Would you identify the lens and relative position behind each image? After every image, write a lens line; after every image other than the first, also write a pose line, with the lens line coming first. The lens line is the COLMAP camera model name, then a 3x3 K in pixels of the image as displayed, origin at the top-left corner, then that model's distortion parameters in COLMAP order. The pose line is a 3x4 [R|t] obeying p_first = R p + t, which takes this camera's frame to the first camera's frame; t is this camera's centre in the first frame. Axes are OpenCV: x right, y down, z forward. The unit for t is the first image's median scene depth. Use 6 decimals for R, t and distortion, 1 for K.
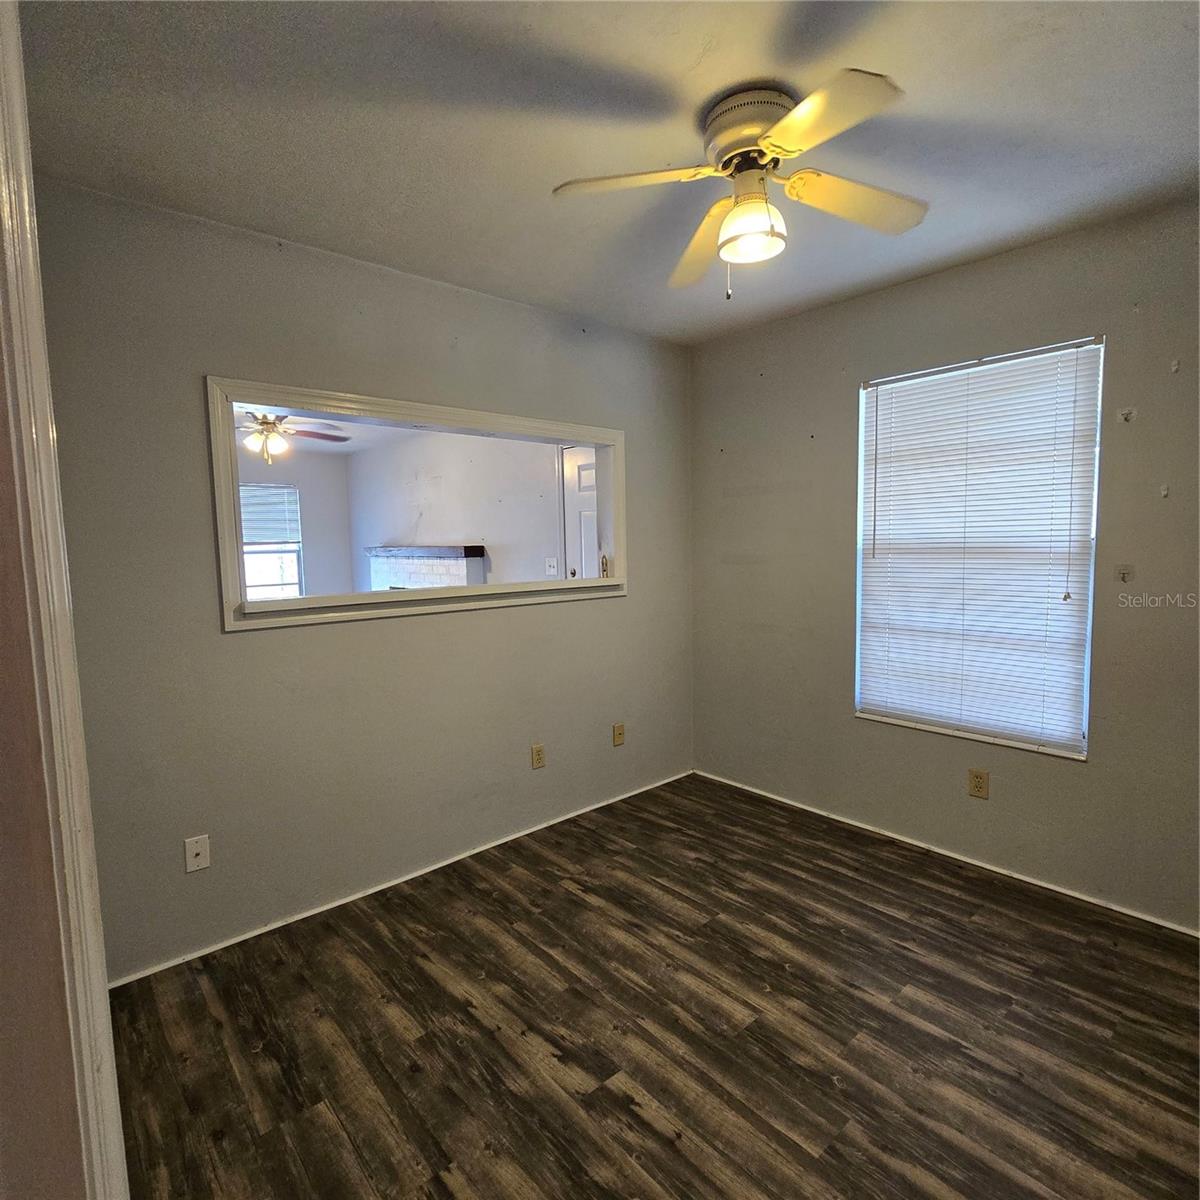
lens RADIAL K [[650.3, 0, 598.9], [0, 650.3, 601.1], [0, 0, 1]] dist [0.004365, -0.005292]
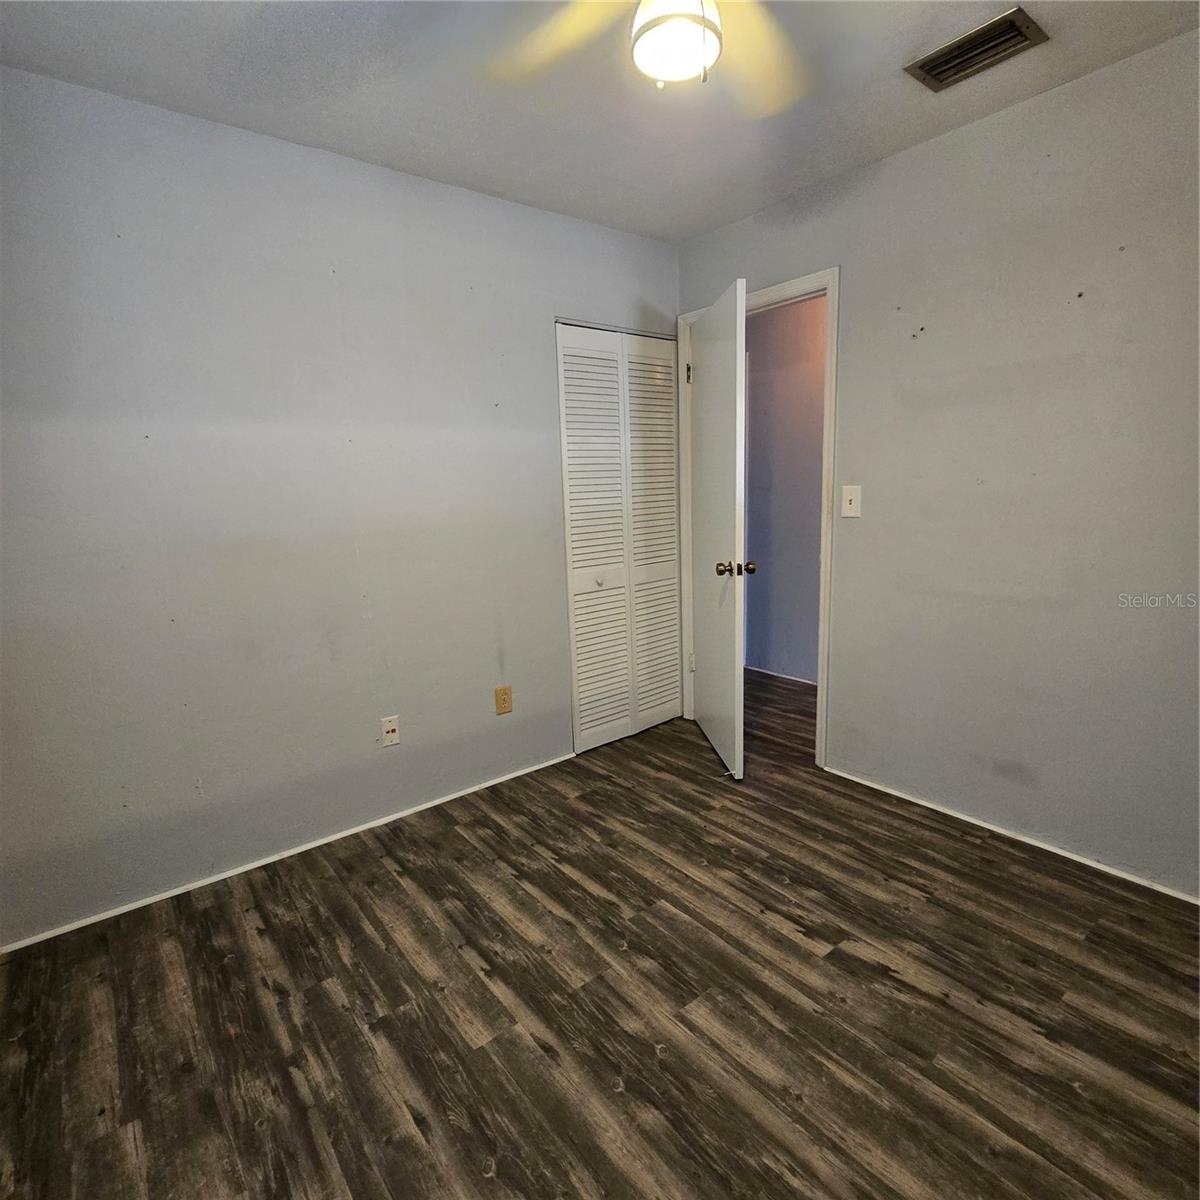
lens RADIAL K [[650.3, 0, 602.3], [0, 650.3, 599.0], [0, 0, 1]] dist [0.004365, -0.005292]
pose [[-0.997674, 0.042484, 0.053314, 0.284515], [0.054959, 0.963957, 0.260321, -0.122987], [-0.040333, 0.262645, -0.964049, 1.728908]]
